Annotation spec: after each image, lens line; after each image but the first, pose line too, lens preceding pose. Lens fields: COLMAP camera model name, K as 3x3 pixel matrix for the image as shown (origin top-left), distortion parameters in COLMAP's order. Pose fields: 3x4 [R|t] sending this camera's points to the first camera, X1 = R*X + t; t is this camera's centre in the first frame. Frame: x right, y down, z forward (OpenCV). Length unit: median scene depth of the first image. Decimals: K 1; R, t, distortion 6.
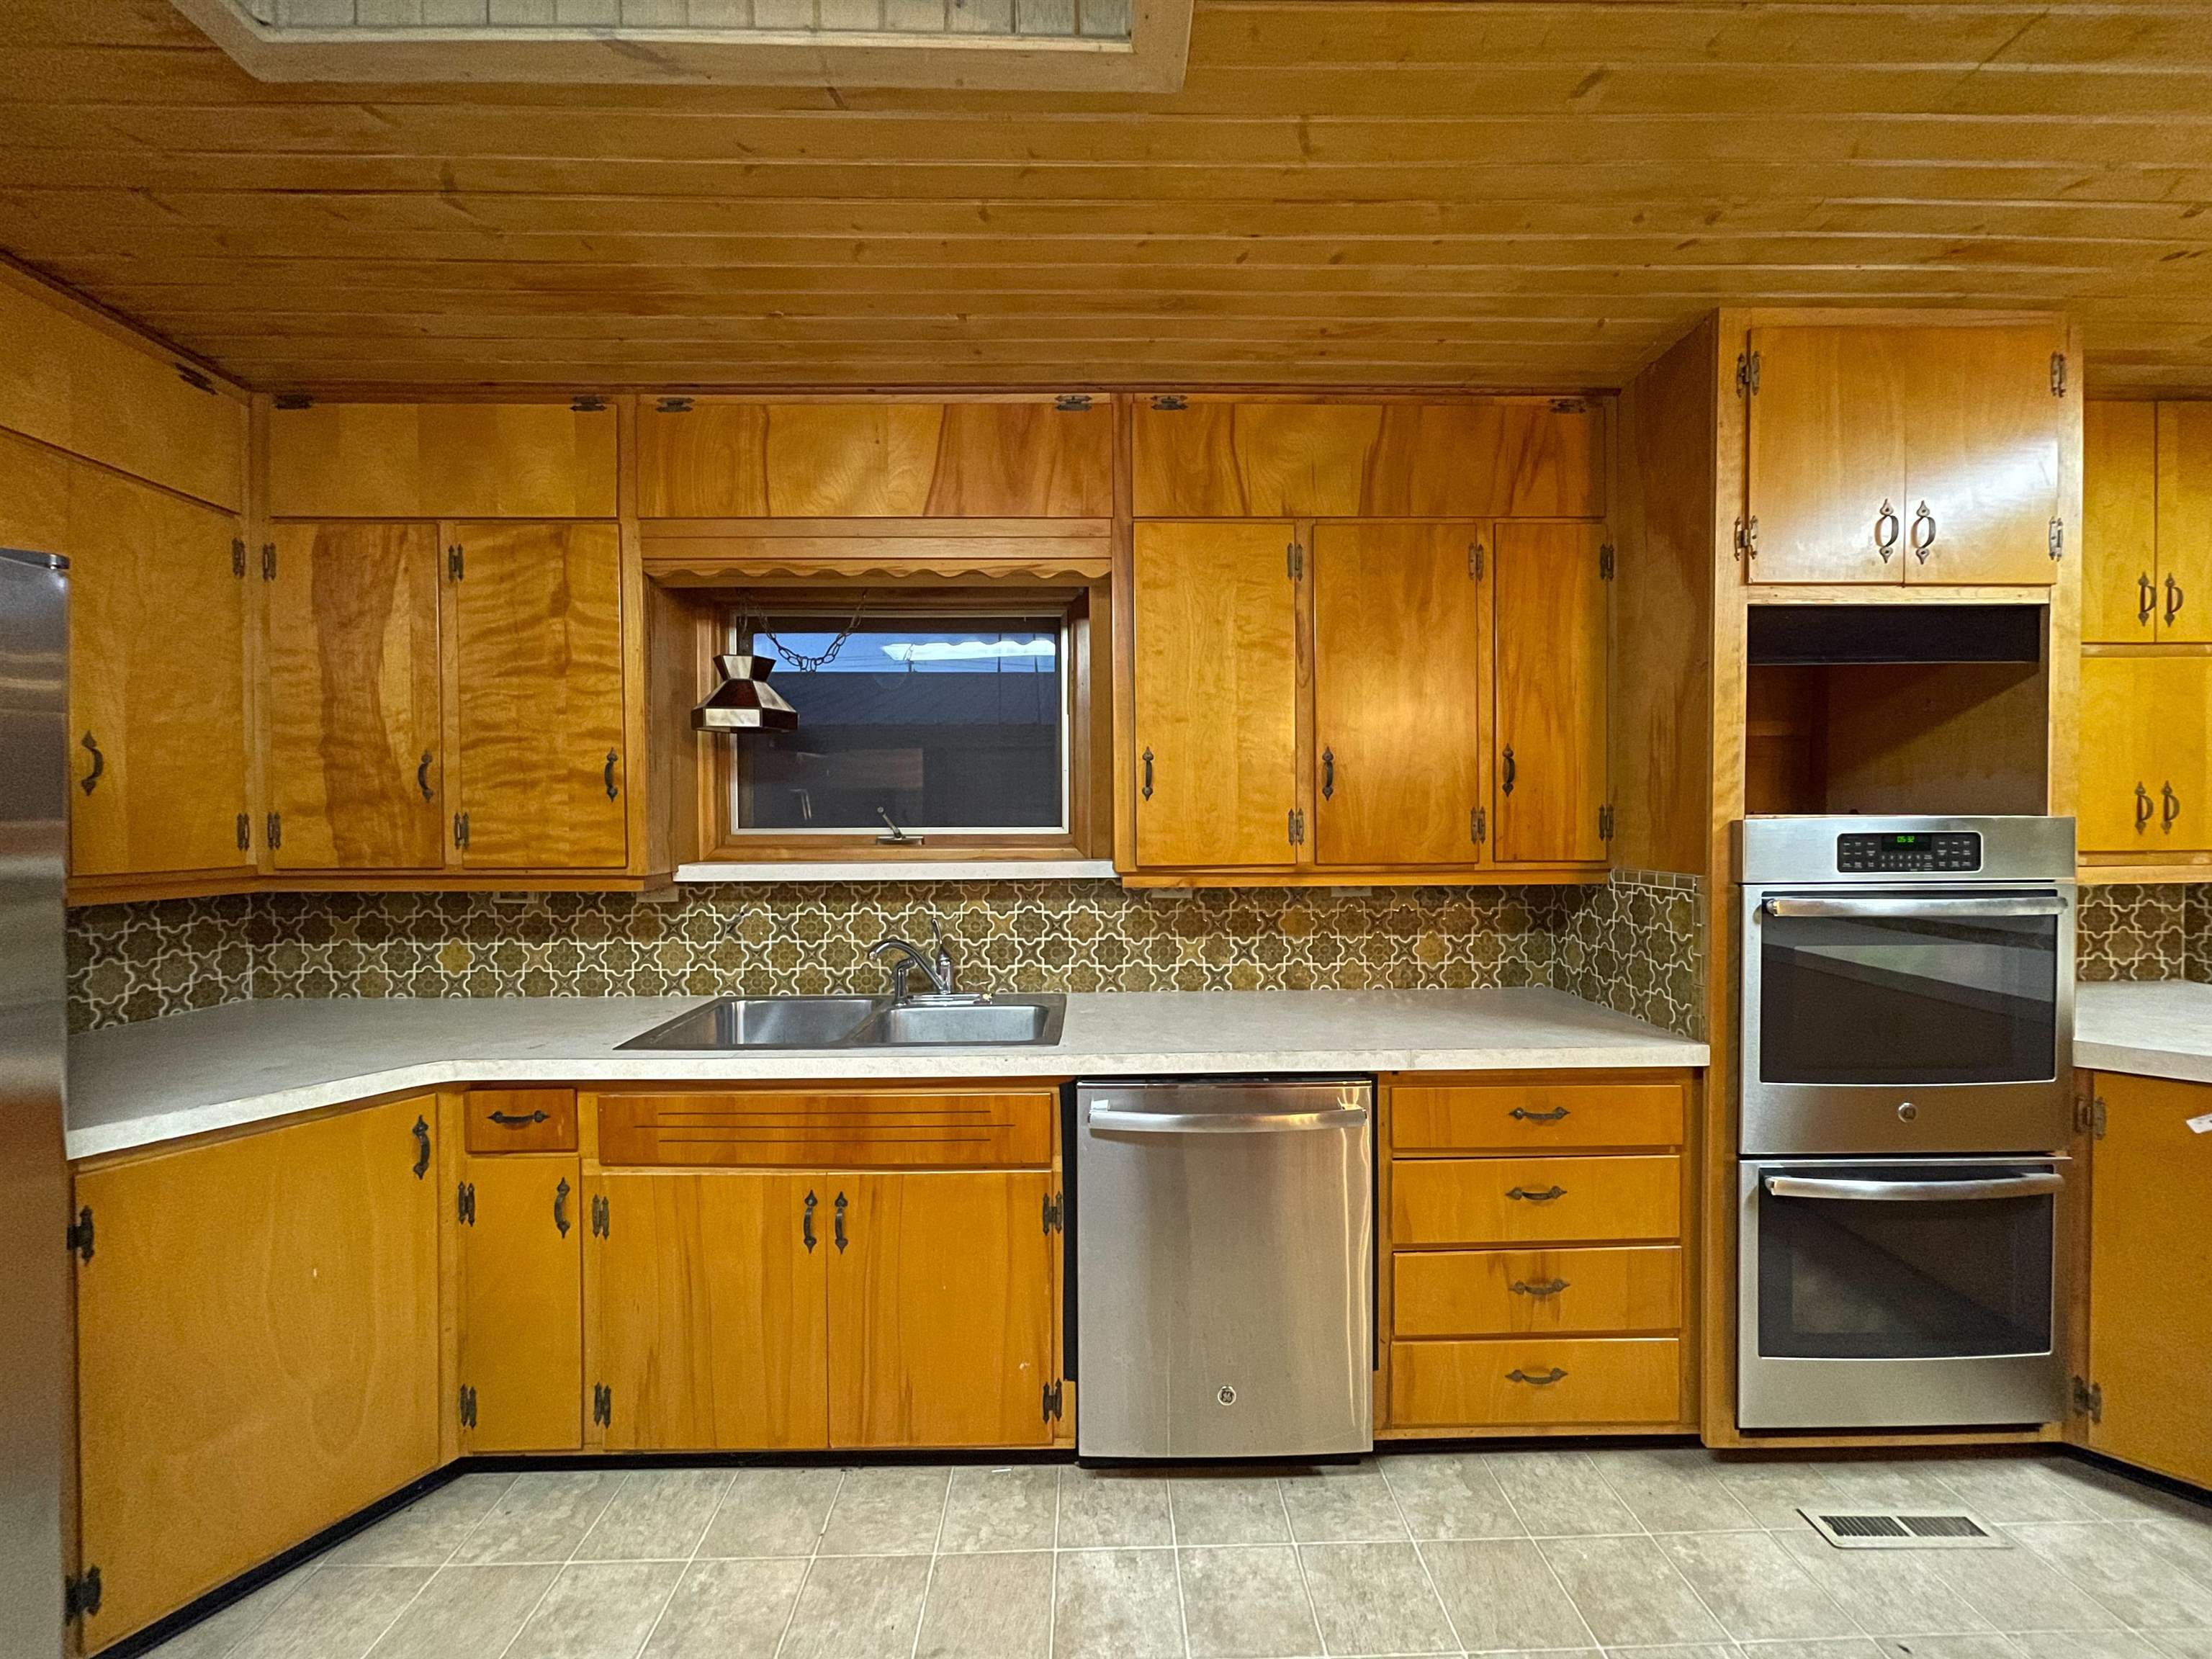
lens RADIAL K [[885.8, 0, 1105.5], [0, 885.8, 834.1], [0, 0, 1]] dist [0.001138, -0.001042]
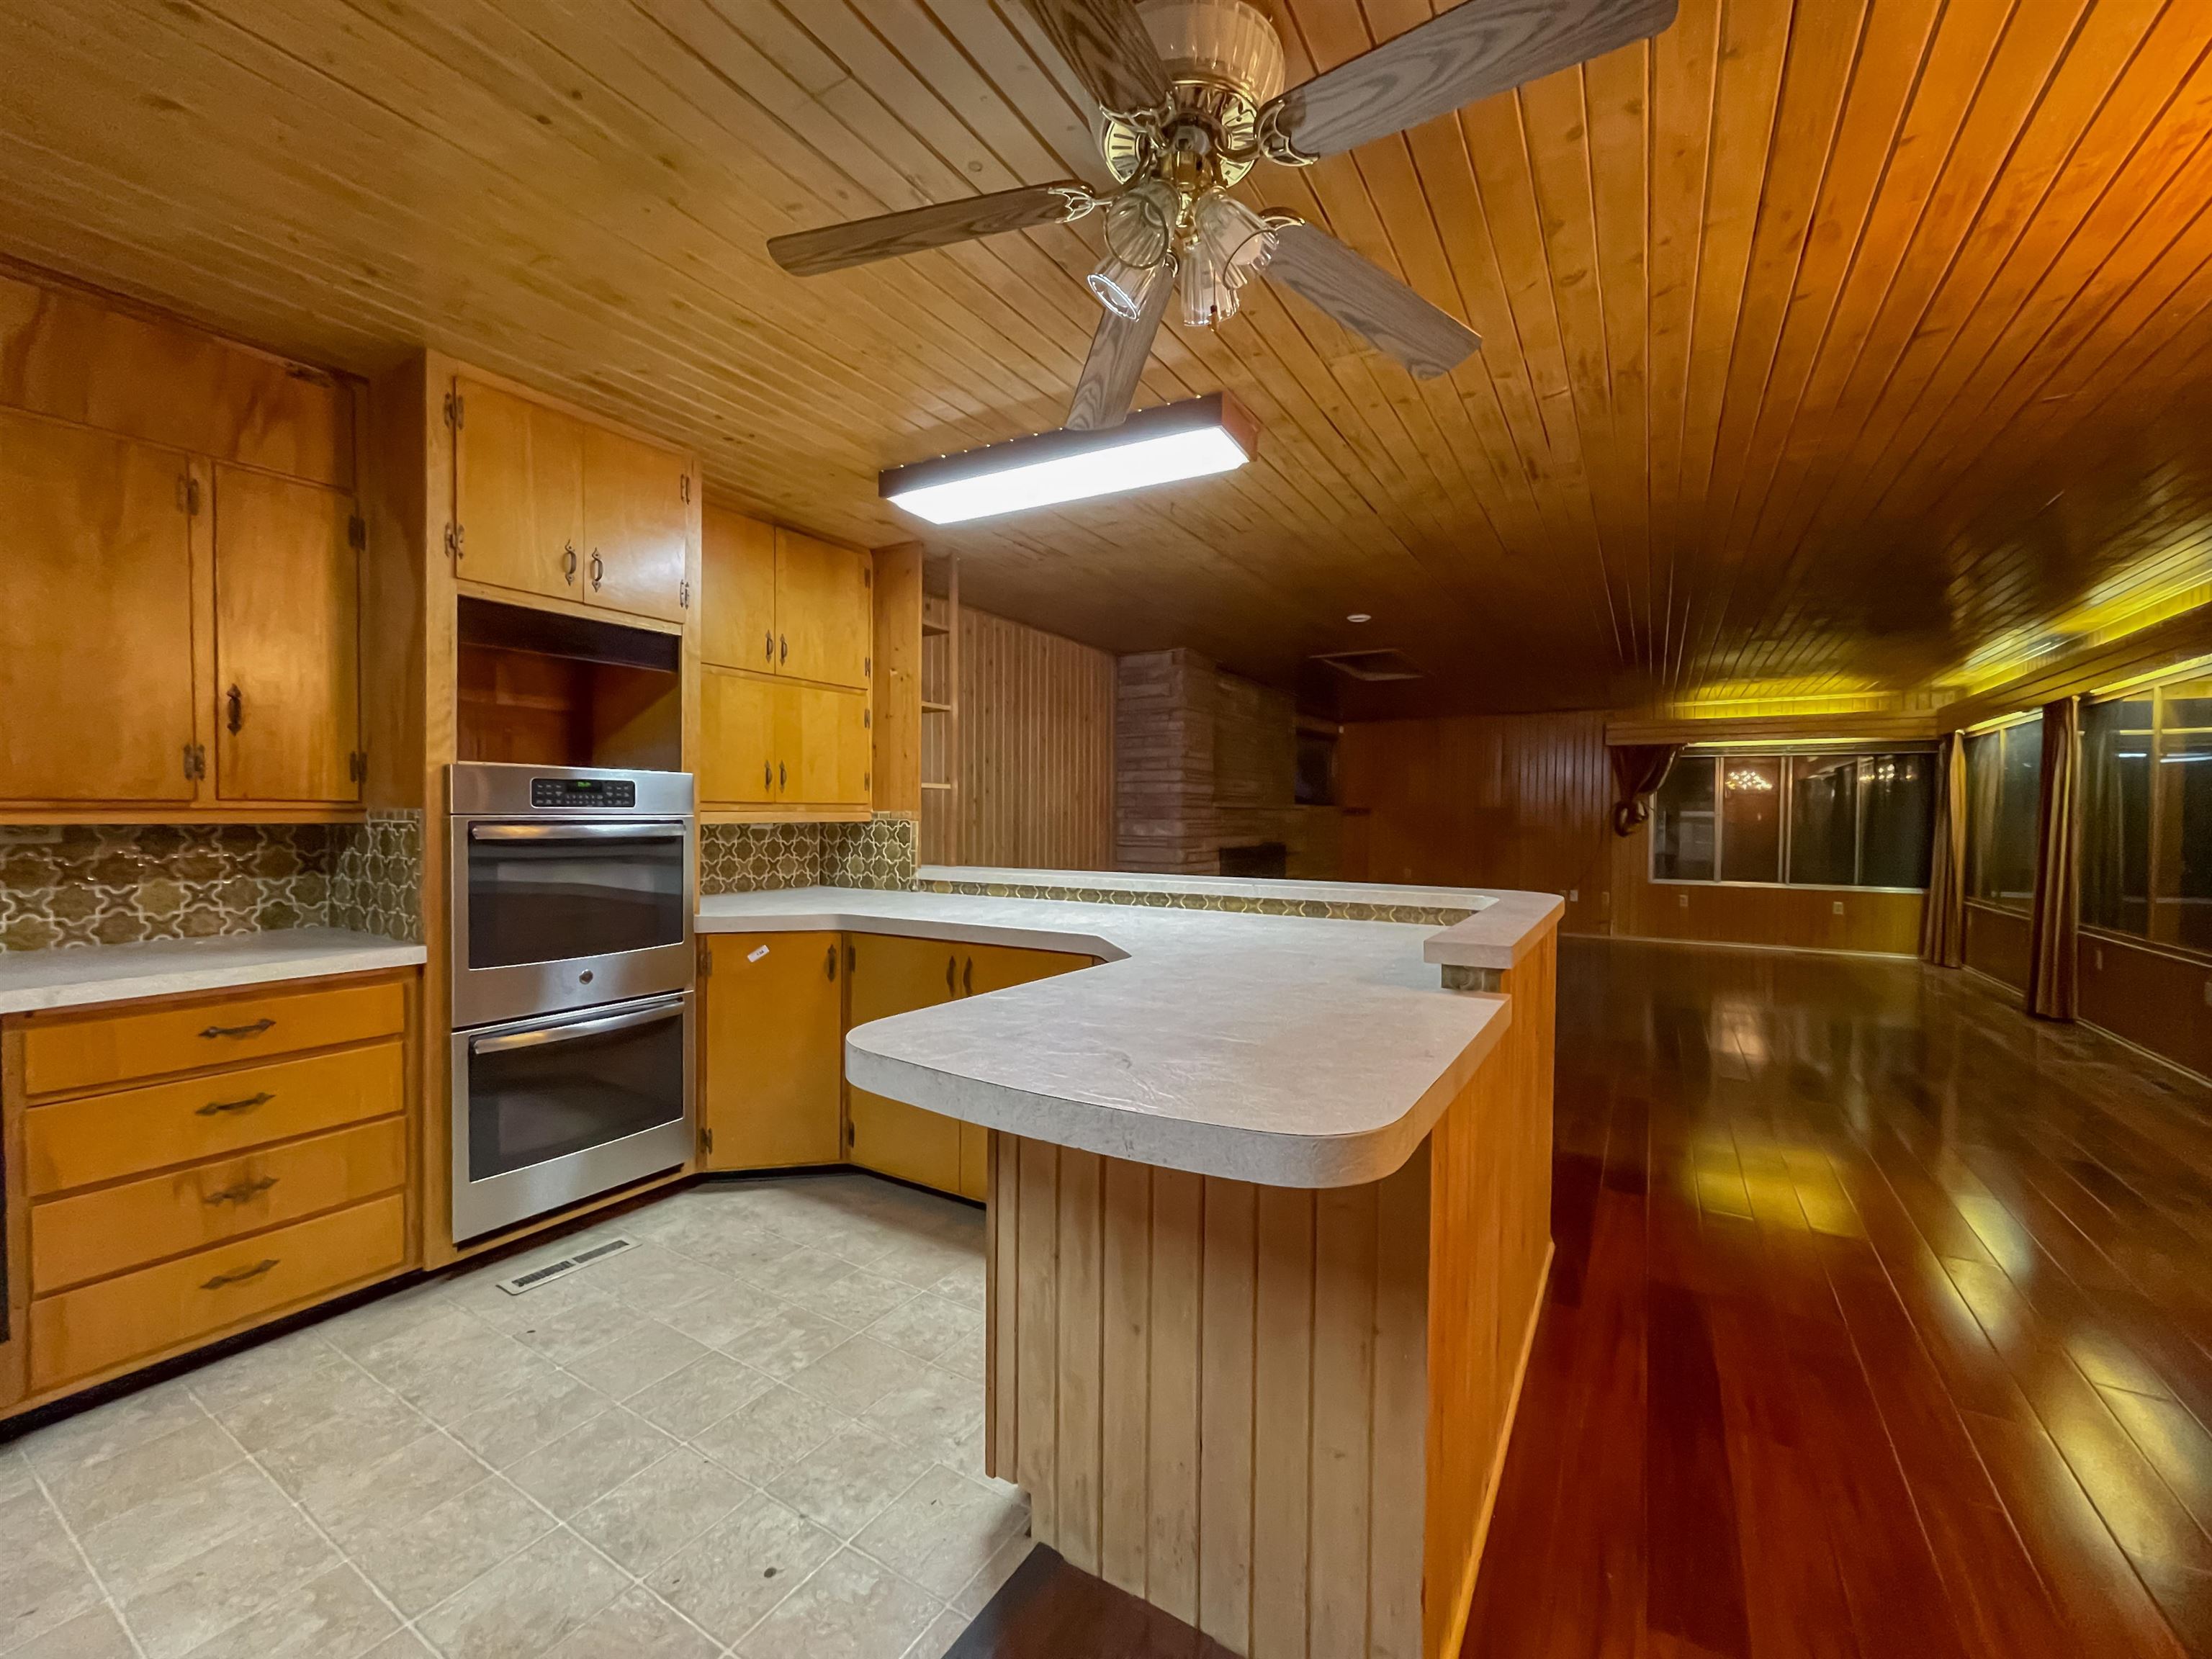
lens RADIAL K [[890.8, 0, 1111.8], [0, 890.8, 833.3], [0, 0, 1]] dist [-0.001065, 0.000183]
pose [[0.533540, -0.008291, 0.845734, 0.128193], [-0.001566, 0.999941, 0.010791, 0.058585], [-0.845773, -0.007082, 0.533496, -0.411692]]
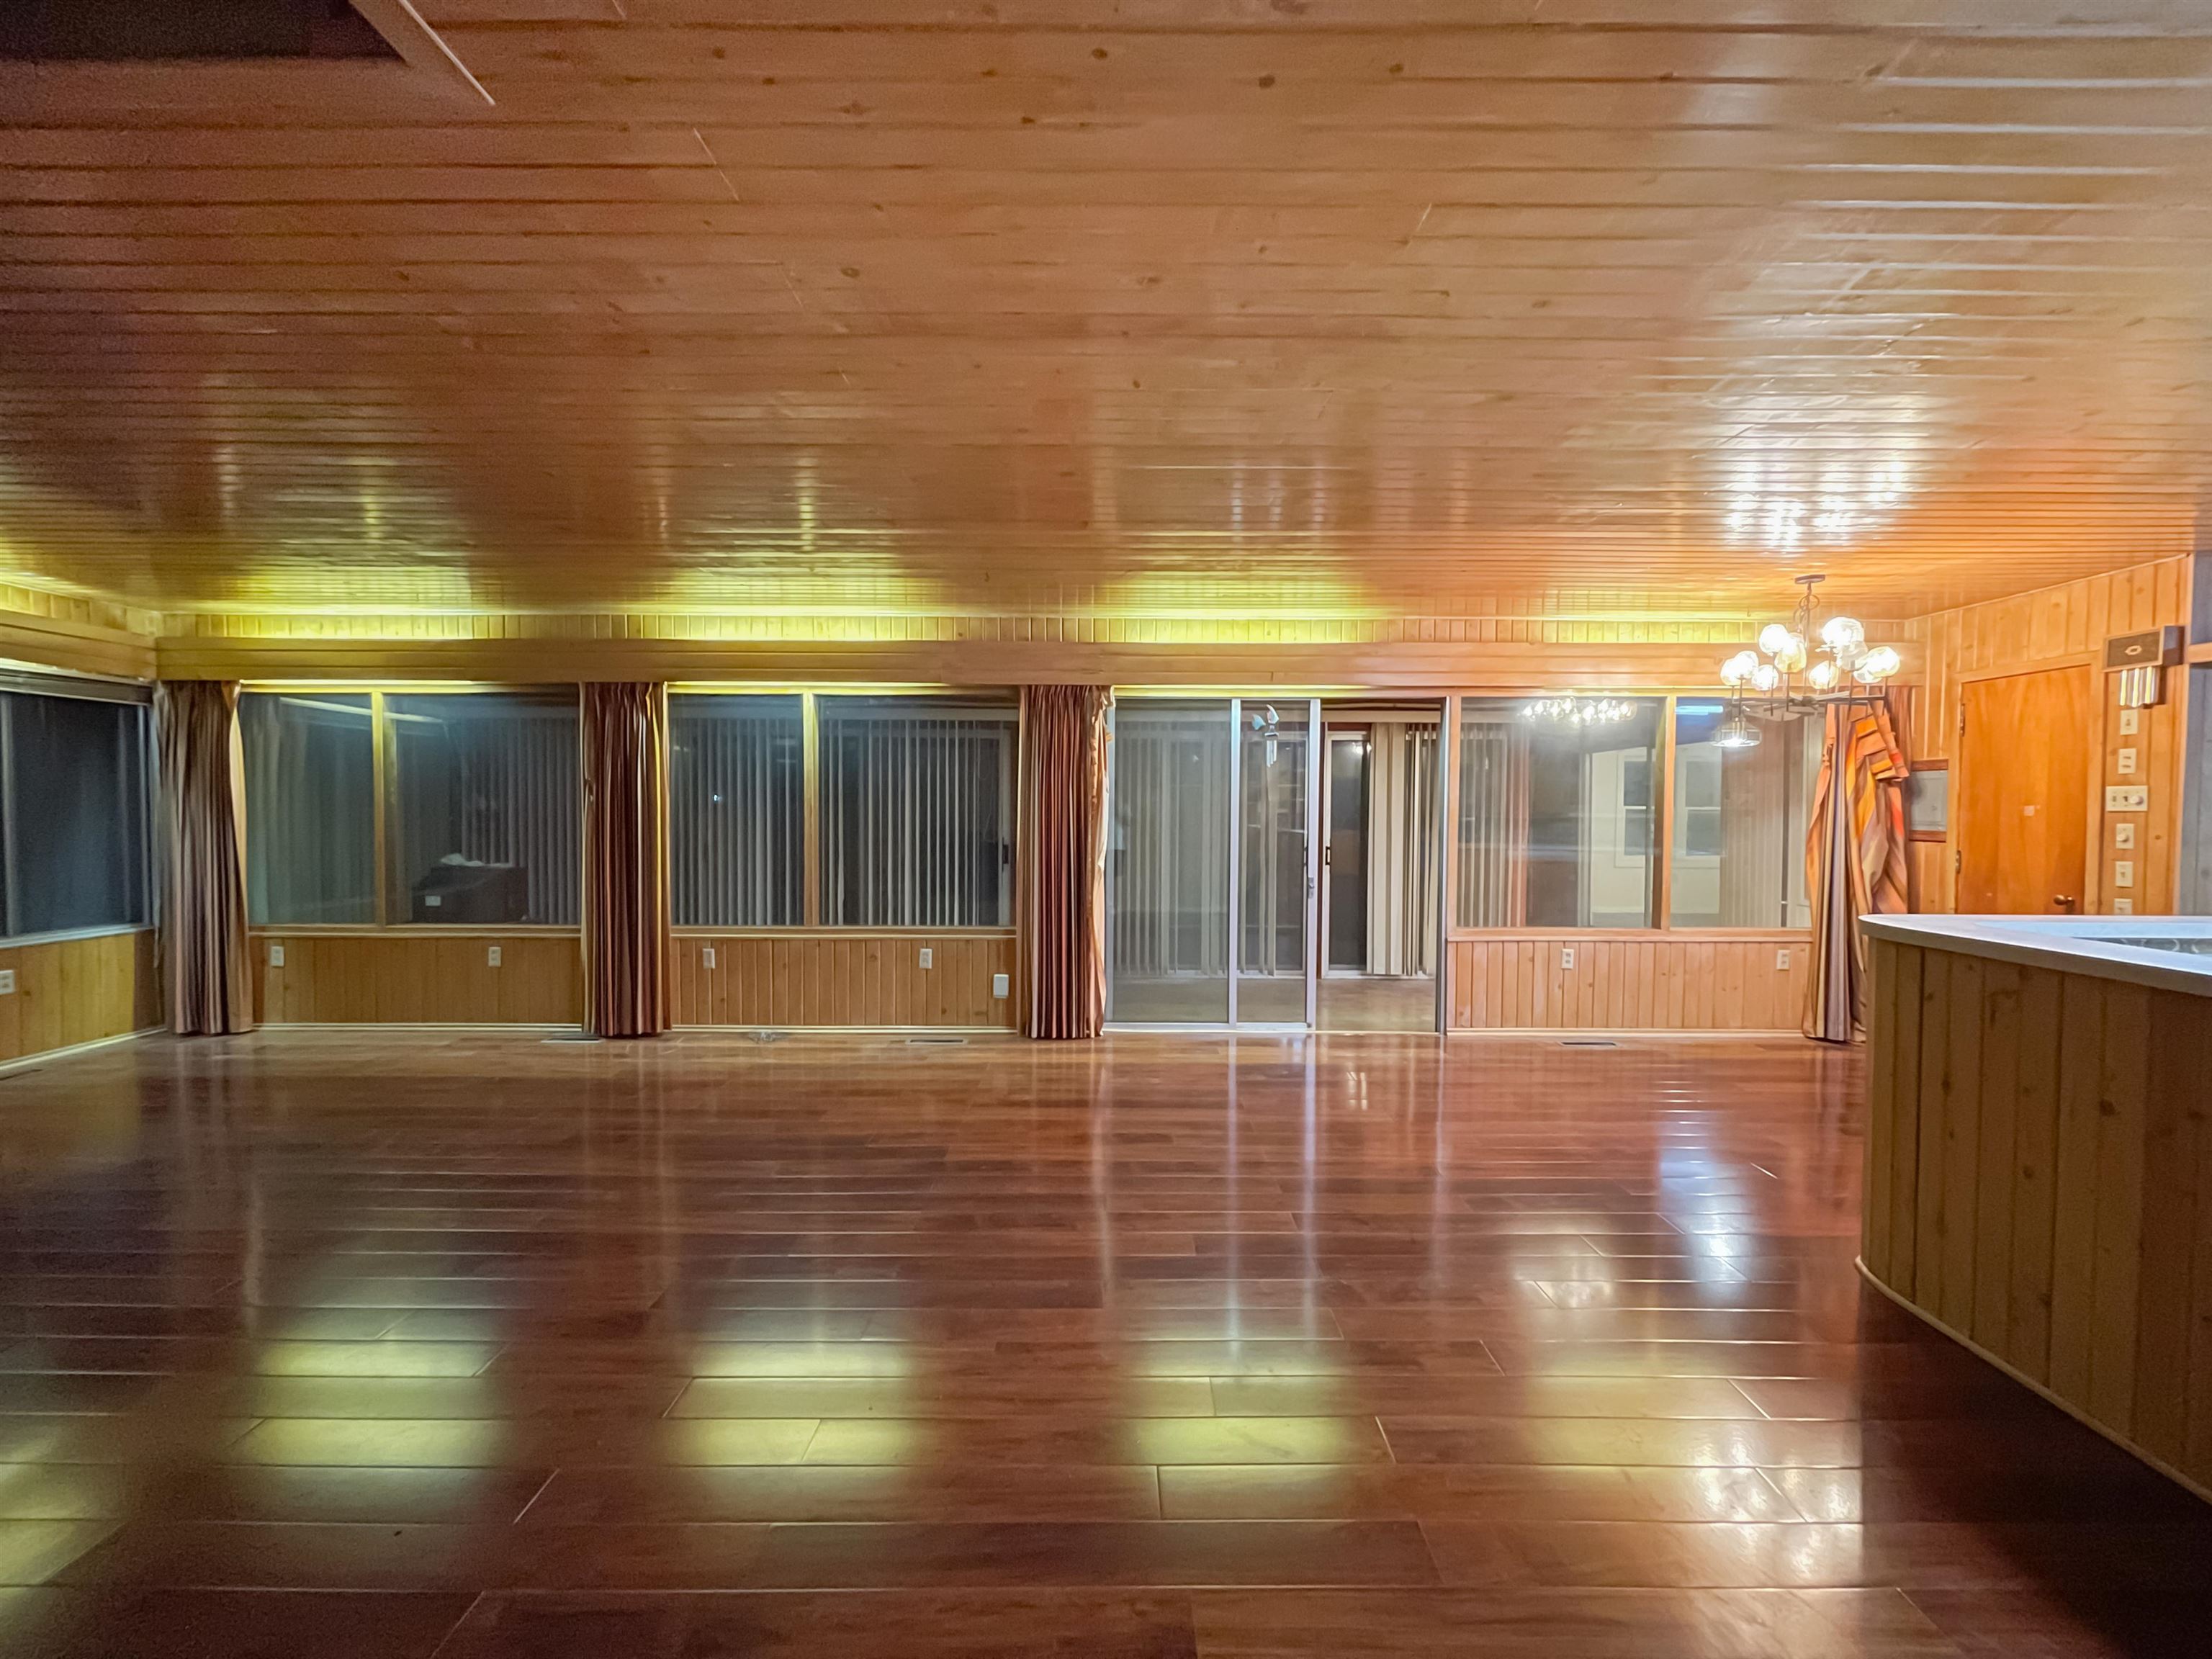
lens RADIAL K [[890.8, 0, 1111.8], [0, 890.8, 833.3], [0, 0, 1]] dist [-0.001065, 0.000183]
pose [[-0.999816, -0.002065, 0.019088, 2.621627], [-0.001296, 0.999190, 0.040214, -0.008792], [-0.019156, 0.040182, -0.999009, 1.021331]]
